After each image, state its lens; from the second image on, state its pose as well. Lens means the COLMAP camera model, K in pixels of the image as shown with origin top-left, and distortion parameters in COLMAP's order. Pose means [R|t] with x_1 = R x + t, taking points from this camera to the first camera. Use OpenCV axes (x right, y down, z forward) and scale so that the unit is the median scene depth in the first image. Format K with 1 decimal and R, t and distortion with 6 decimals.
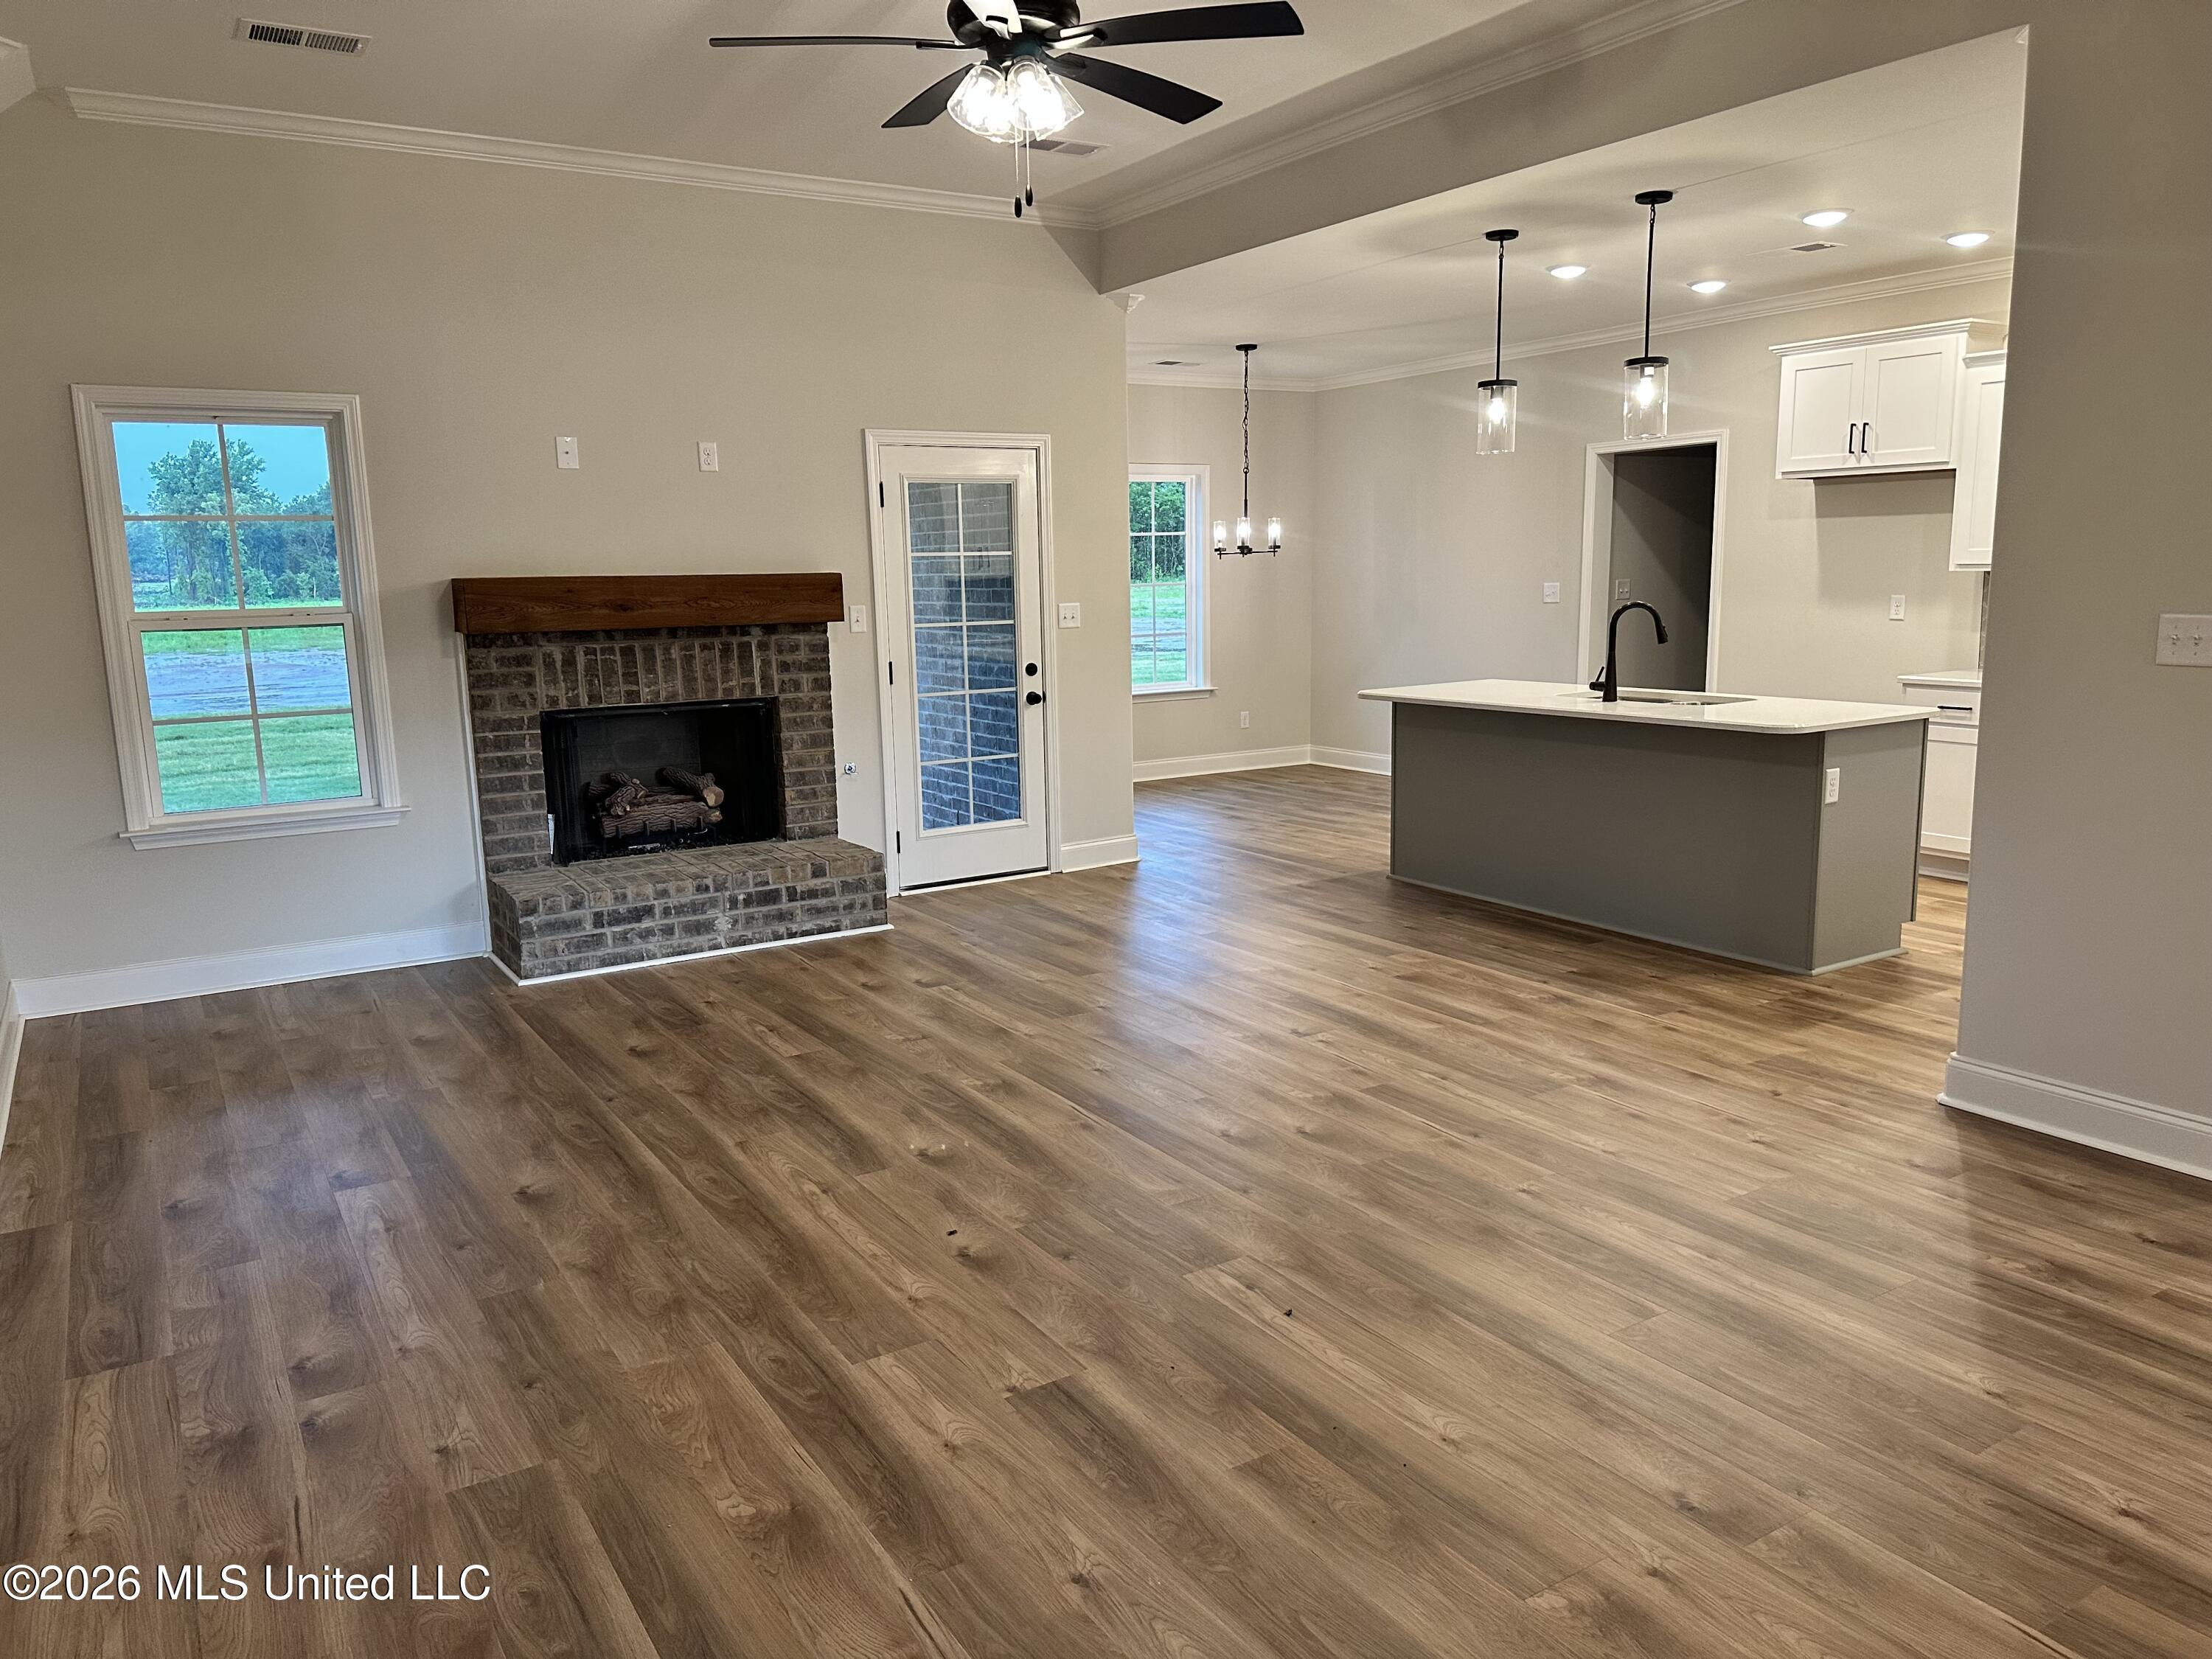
lens RADIAL K [[1527.1, 0, 1094.9], [0, 1527.1, 841.3], [0, 0, 1]] dist [0.167015, -0.295082]
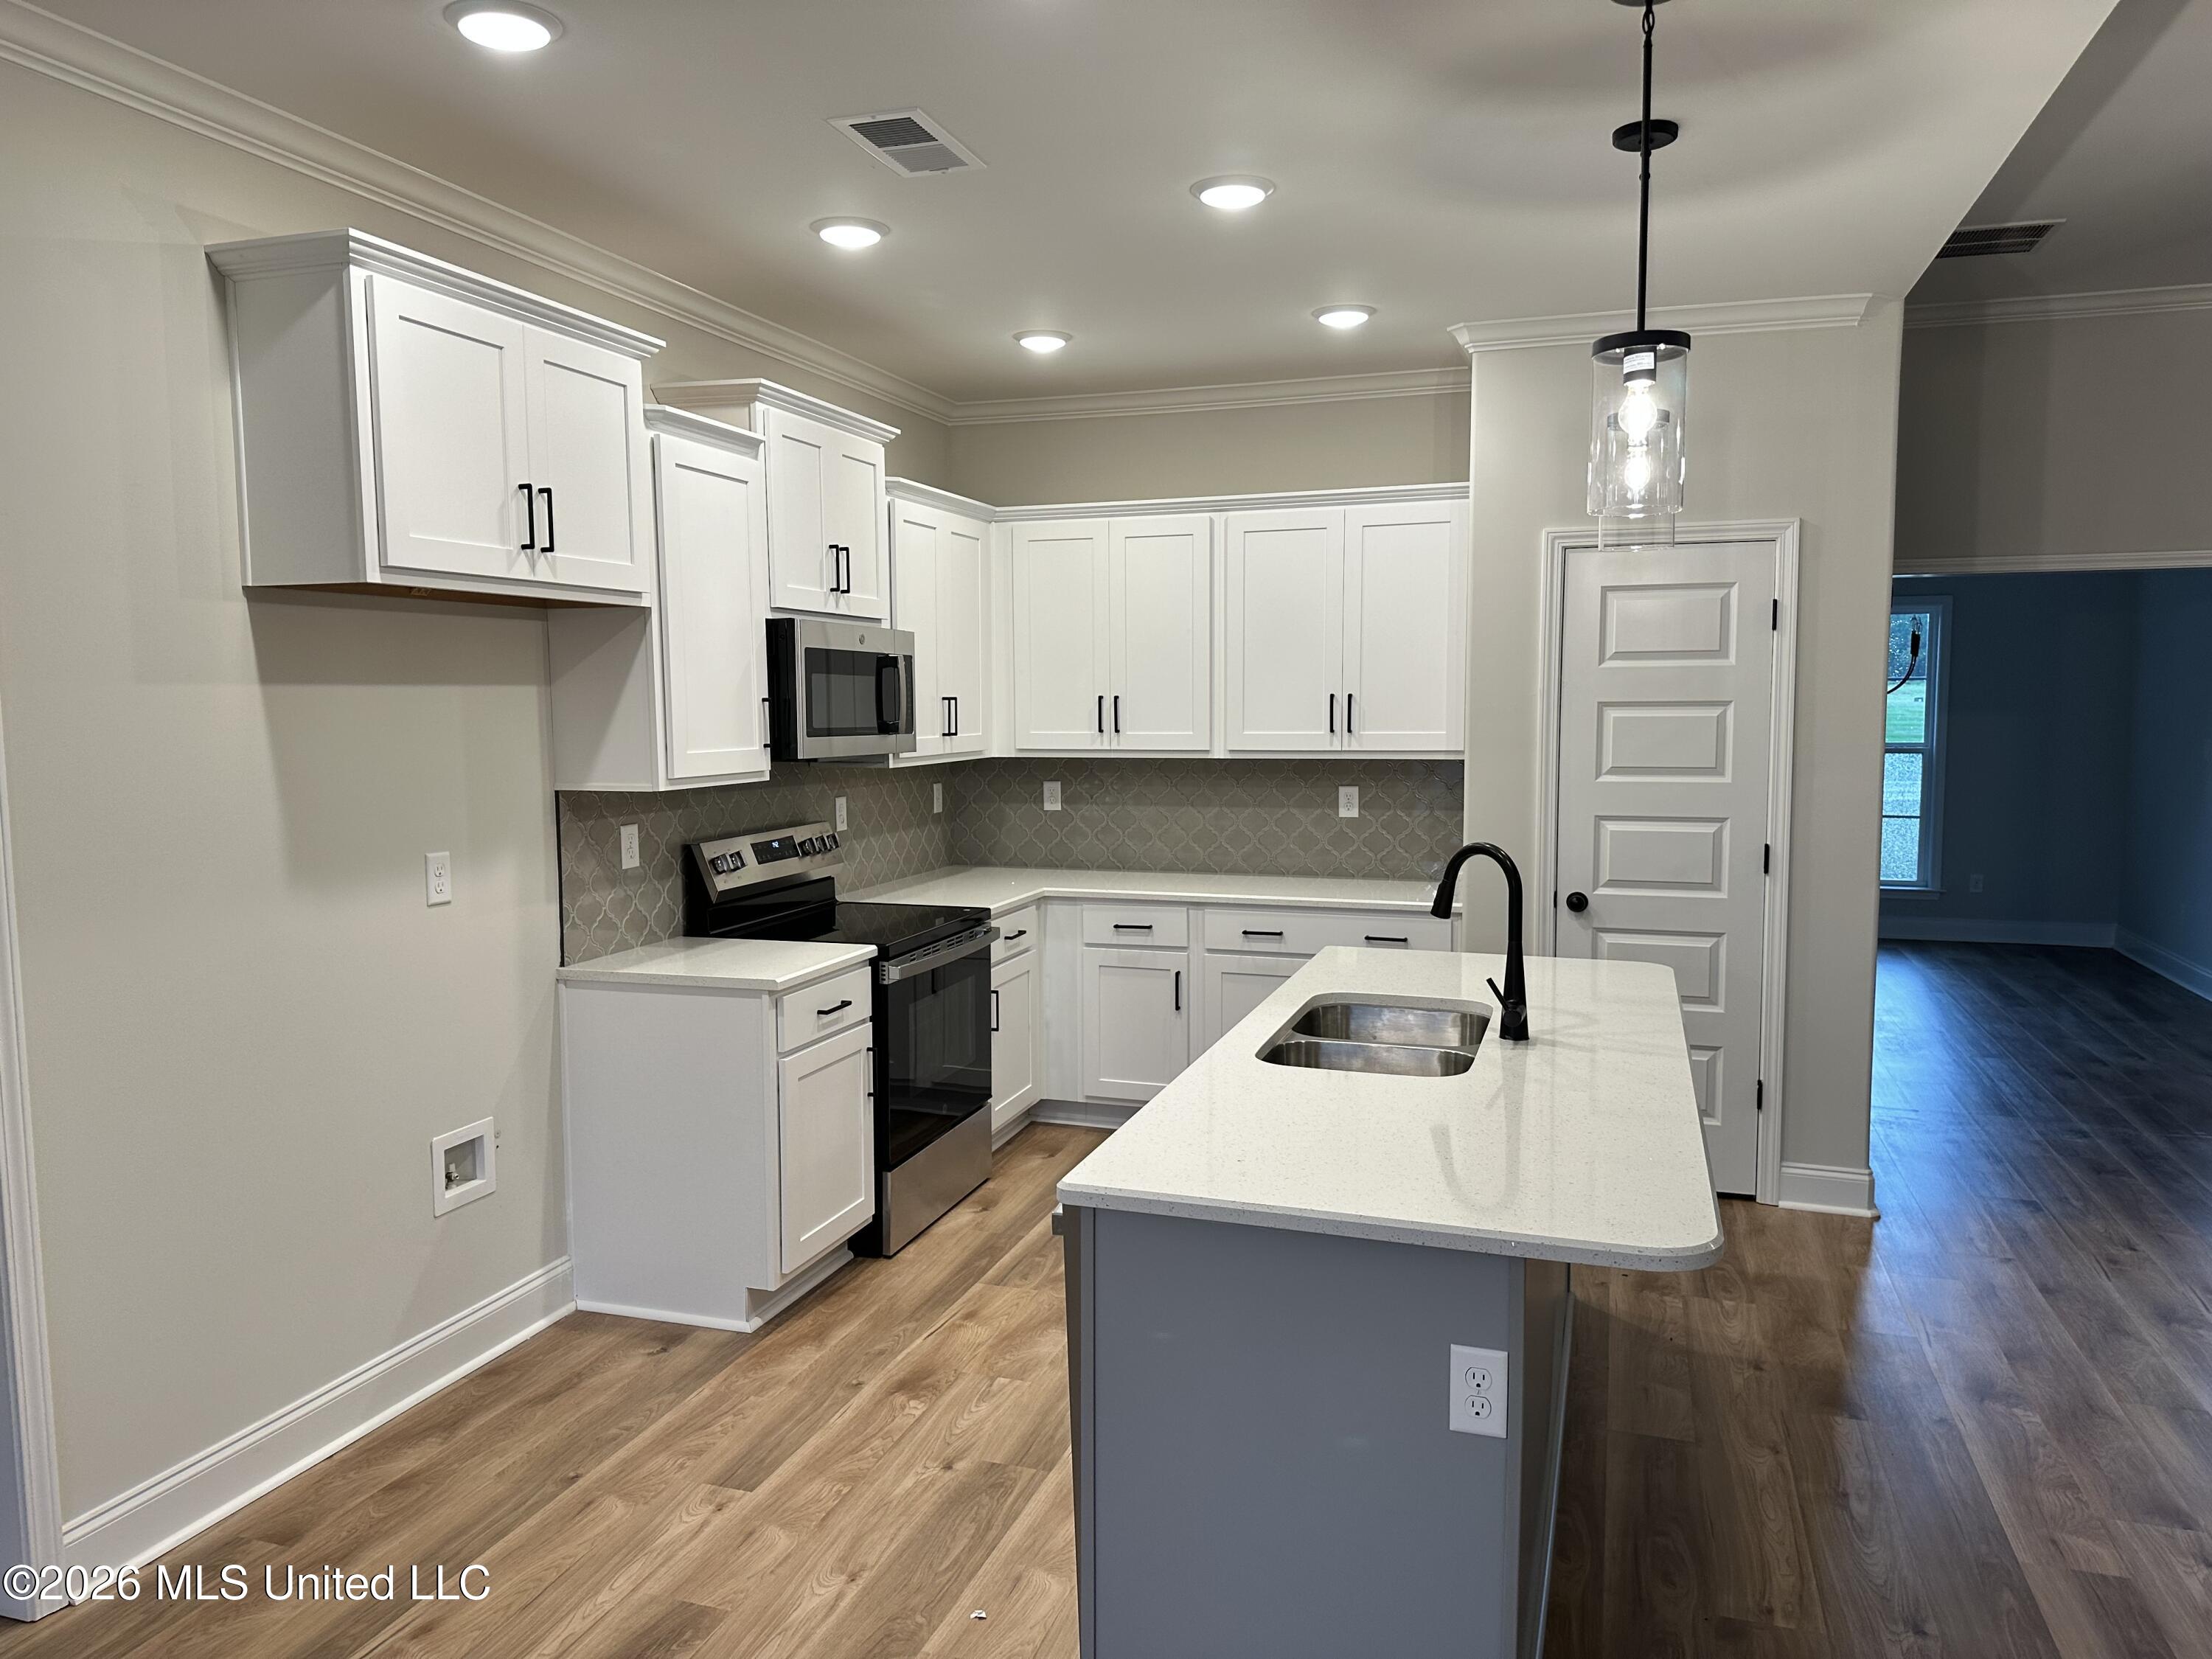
lens RADIAL K [[1554.0, 0, 1108.2], [0, 1554.0, 820.6], [0, 0, 1]] dist [-0.008687, -0.000245]
pose [[-0.637321, -0.056113, 0.768553, 0.032774], [0.145460, 0.970656, 0.191491, -0.290317], [-0.756745, 0.233835, -0.610457, 1.449759]]
